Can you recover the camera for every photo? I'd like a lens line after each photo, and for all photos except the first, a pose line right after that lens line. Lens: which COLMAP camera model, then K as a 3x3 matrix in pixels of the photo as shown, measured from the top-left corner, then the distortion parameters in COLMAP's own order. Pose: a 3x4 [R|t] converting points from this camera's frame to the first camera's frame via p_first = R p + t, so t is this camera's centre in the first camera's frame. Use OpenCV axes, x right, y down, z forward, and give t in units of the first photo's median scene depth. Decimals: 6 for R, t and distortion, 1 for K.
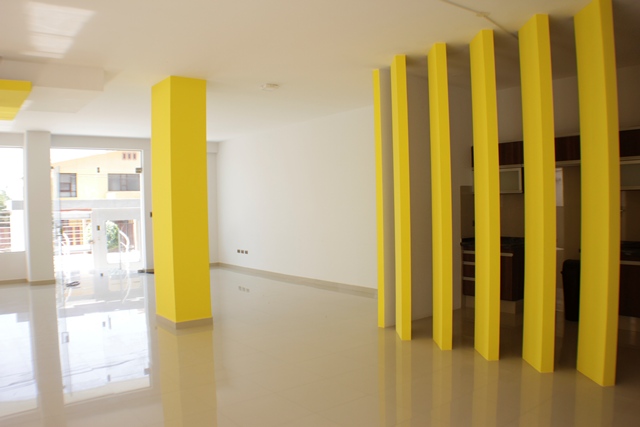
lens RADIAL K [[507.5, 0, 333.9], [0, 507.5, 214.2], [0, 0, 1]] dist [-0.207081, 0.068469]
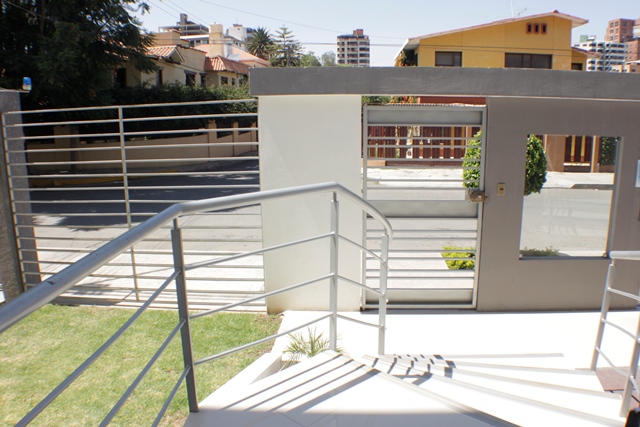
lens RADIAL K [[507.5, 0, 333.9], [0, 507.5, 214.2], [0, 0, 1]] dist [-0.207081, 0.068469]
pose [[0.737155, 0.158641, -0.656837, -0.509366], [-0.019153, 0.976565, 0.214367, -0.003418], [0.675452, -0.145442, 0.722919, 0.986455]]
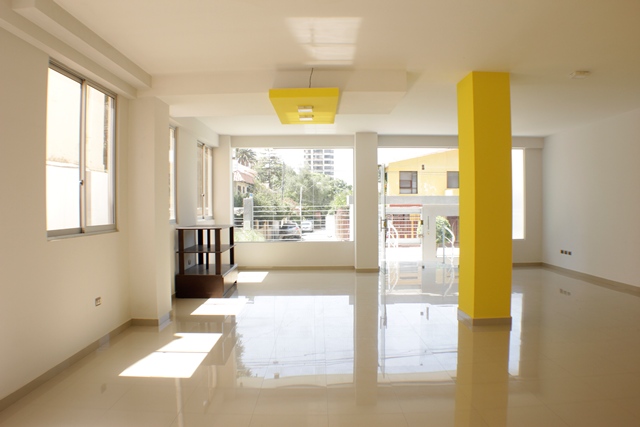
lens RADIAL K [[507.5, 0, 333.9], [0, 507.5, 214.2], [0, 0, 1]] dist [-0.207081, 0.068469]
pose [[0.787602, 0.024628, -0.615691, 0.037341], [-0.021527, 0.999691, 0.012450, 0.000964], [0.615808, 0.003448, 0.787889, 0.019960]]
